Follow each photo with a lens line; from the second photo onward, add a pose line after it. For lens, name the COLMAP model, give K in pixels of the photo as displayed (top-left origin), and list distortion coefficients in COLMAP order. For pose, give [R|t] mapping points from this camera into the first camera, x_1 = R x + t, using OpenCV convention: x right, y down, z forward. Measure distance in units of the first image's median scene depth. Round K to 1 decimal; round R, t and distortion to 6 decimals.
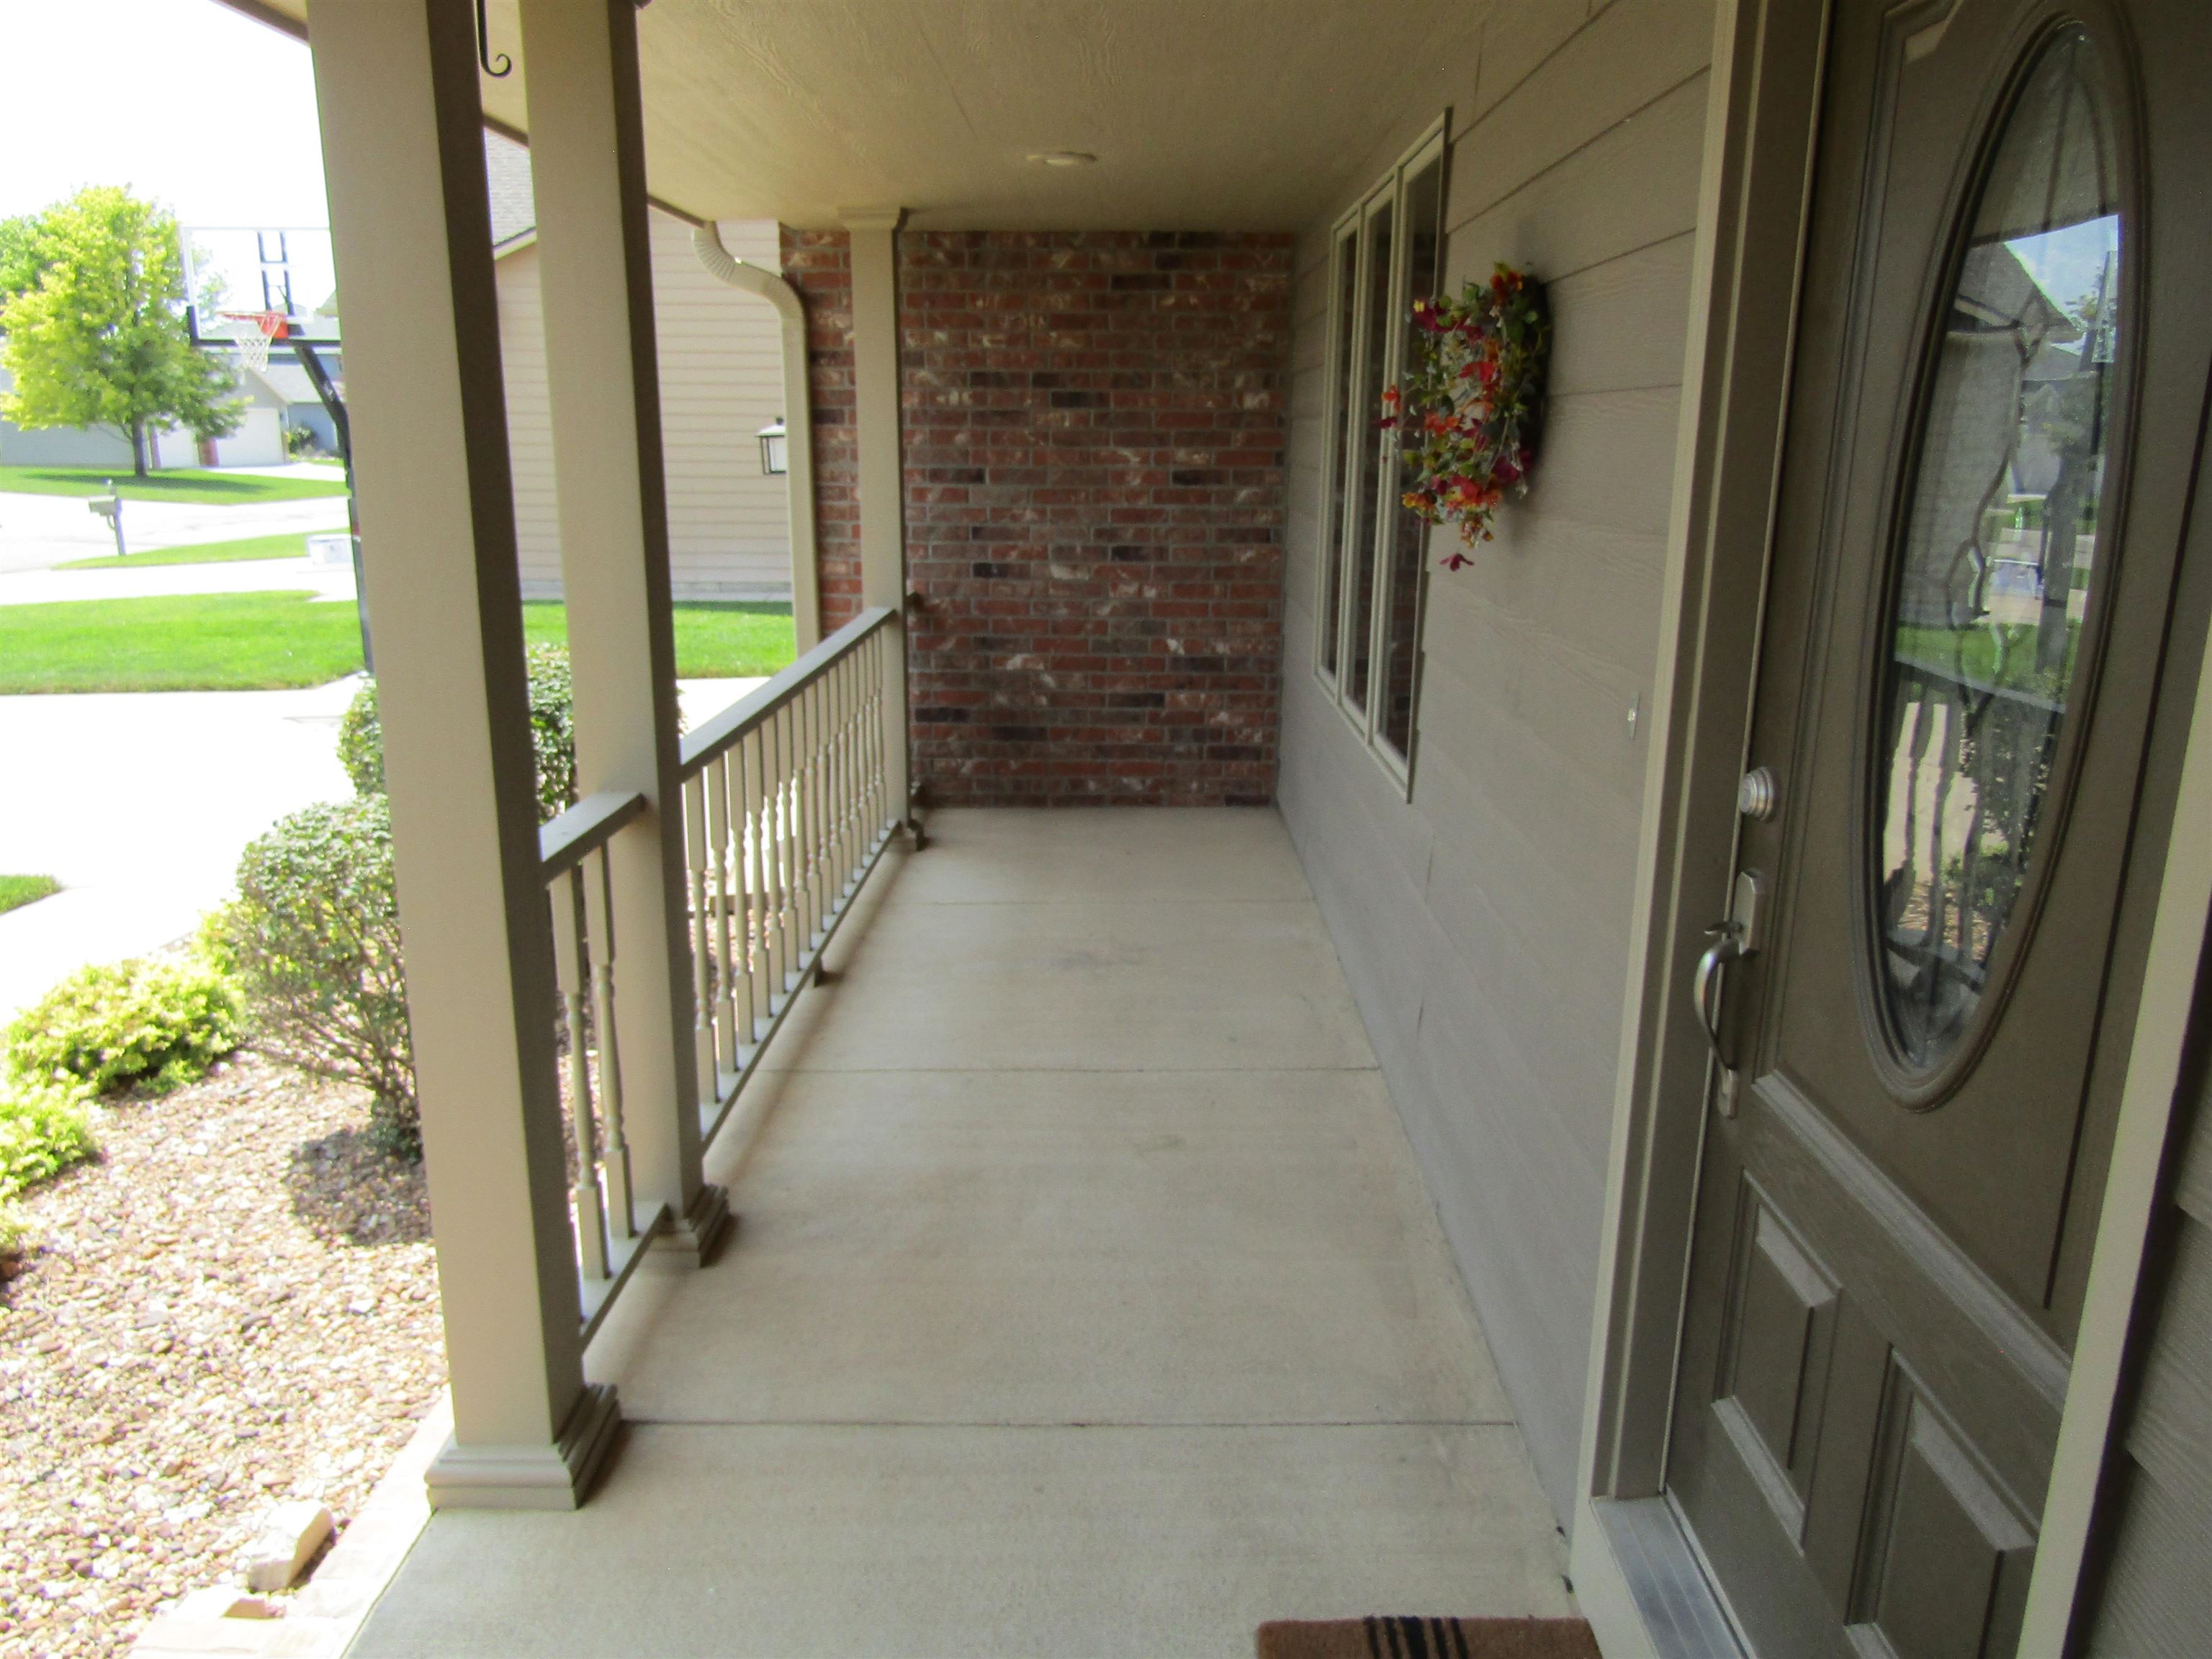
lens RADIAL K [[1572.8, 0, 1106.1], [0, 1572.8, 838.5], [0, 0, 1]] dist [-0.014501, 0.010802]
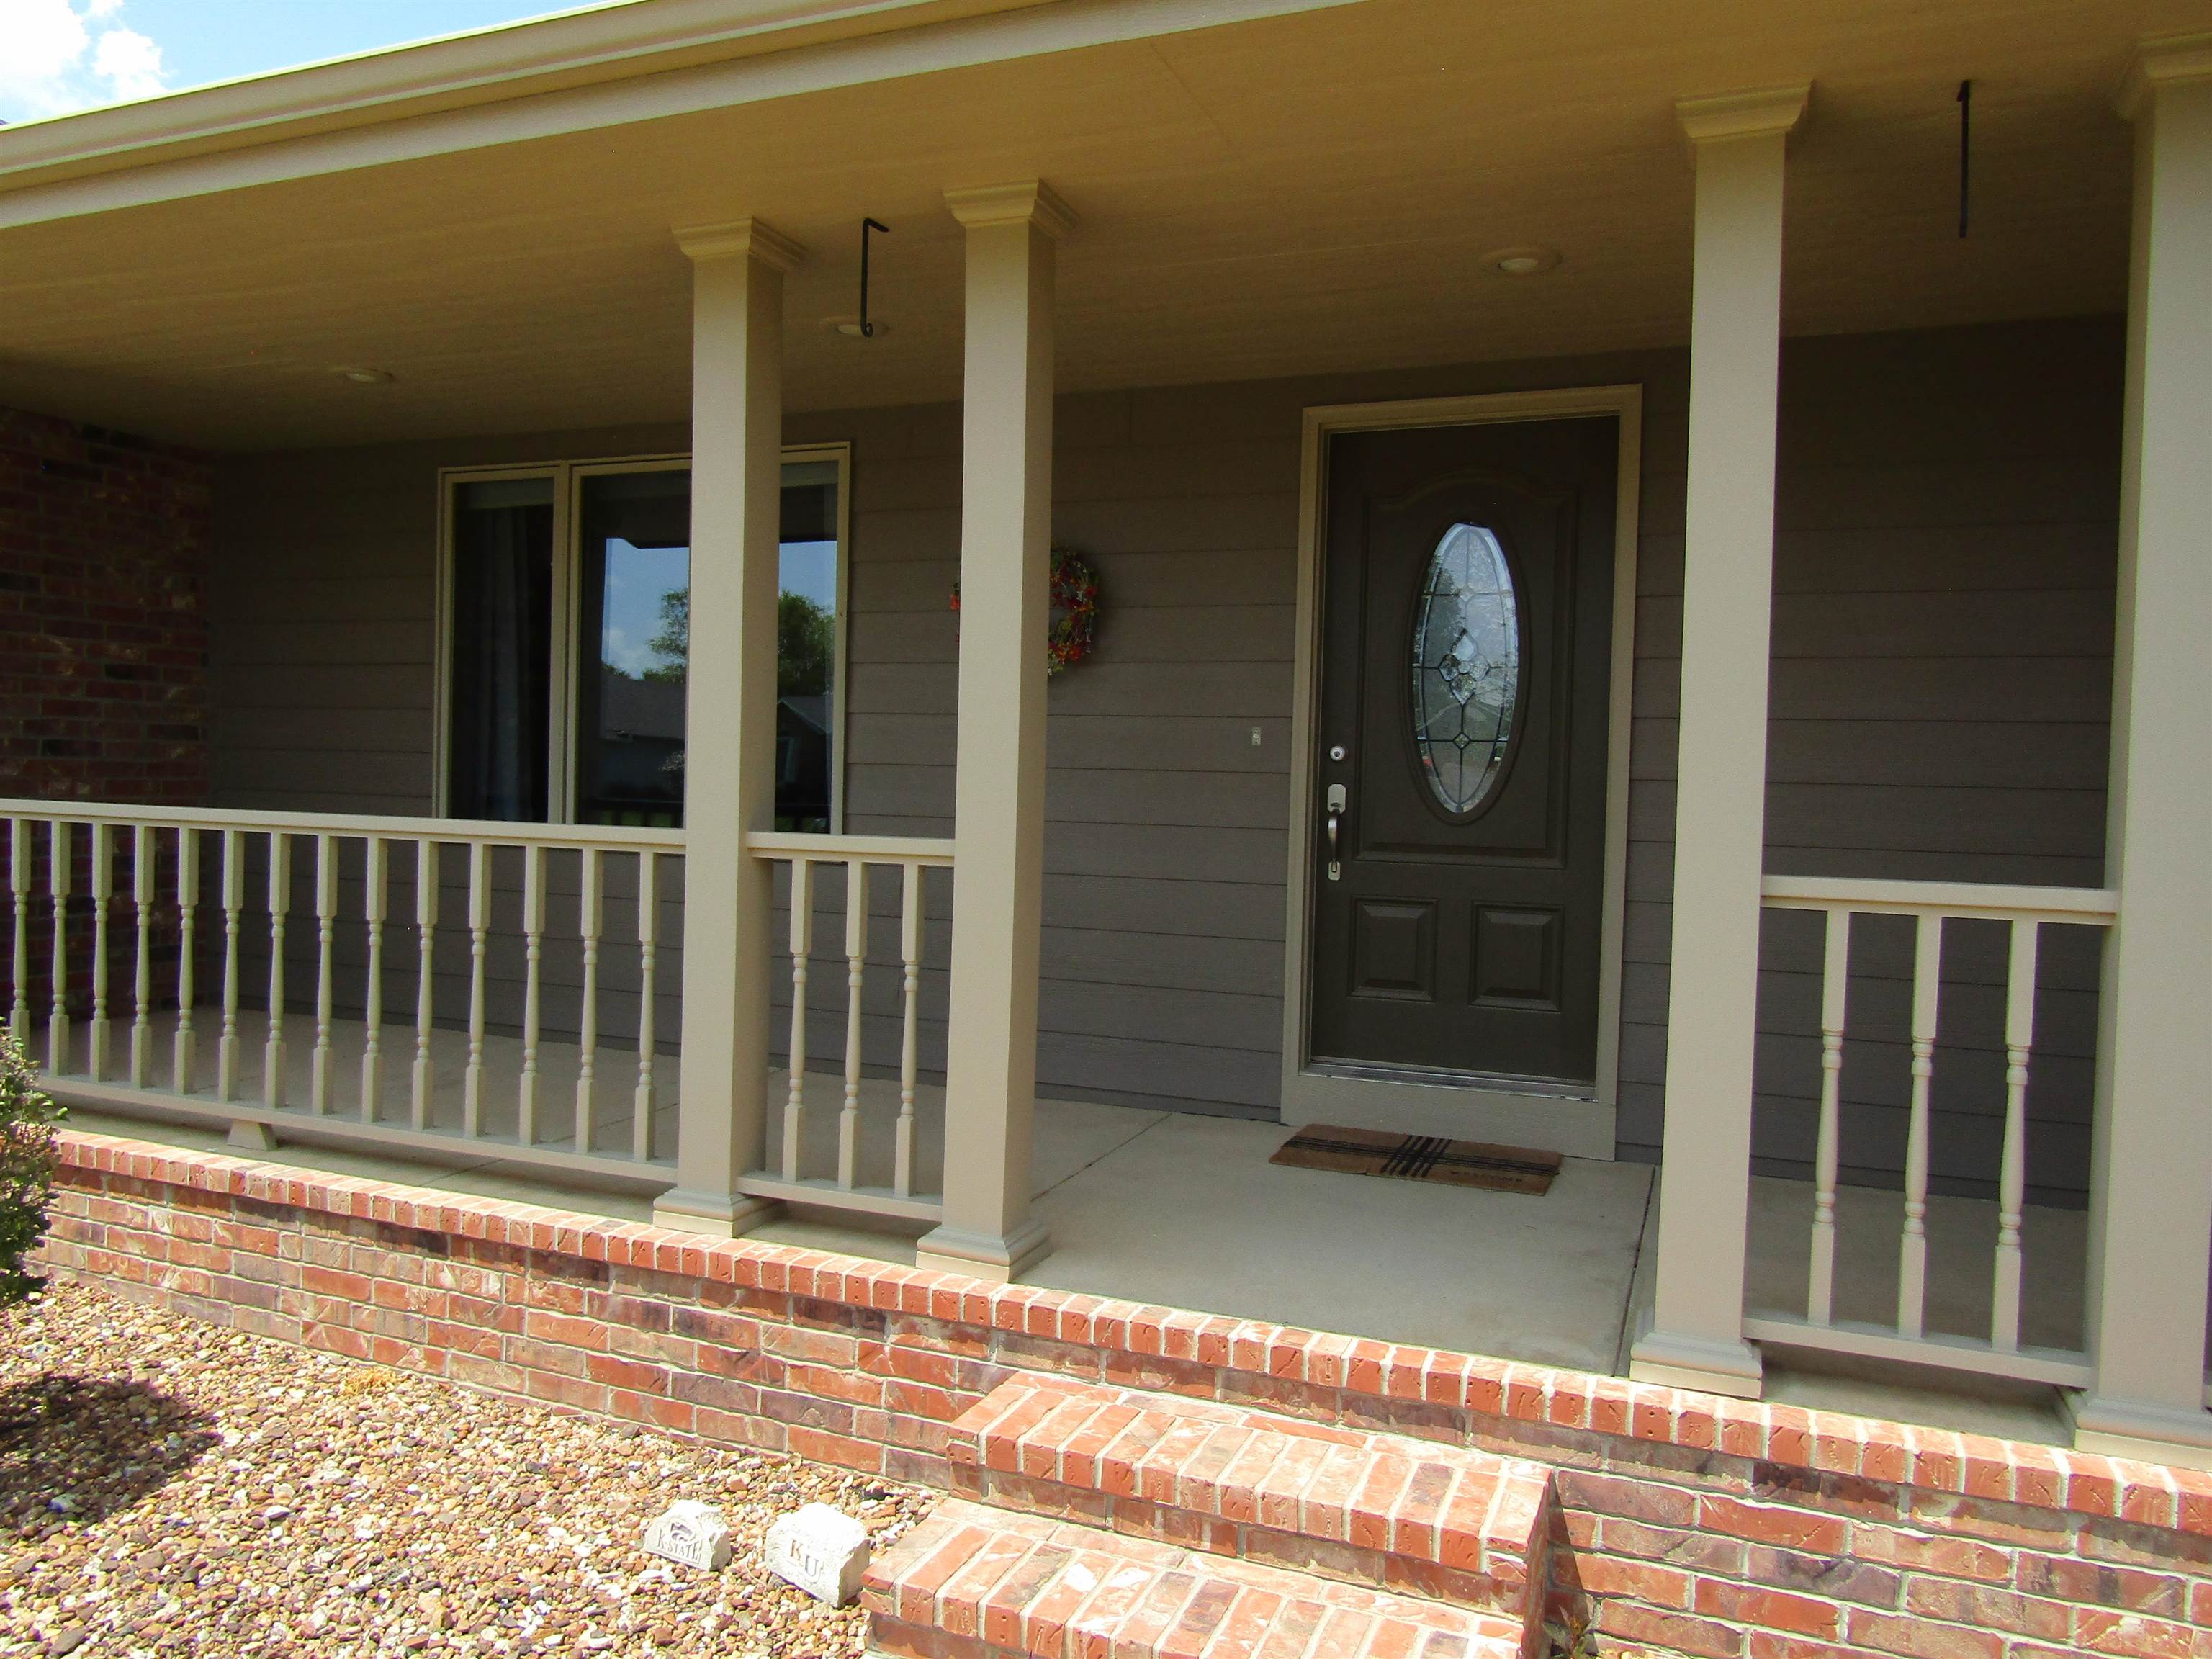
lens RADIAL K [[1572.8, 0, 1095.2], [0, 1572.8, 823.7], [0, 0, 1]] dist [-0.014501, 0.010802]
pose [[0.370372, -0.023960, 0.928574, -0.629321], [0.207986, 0.976425, -0.057763, 0.043881], [-0.905299, 0.214524, 0.366624, 0.118043]]
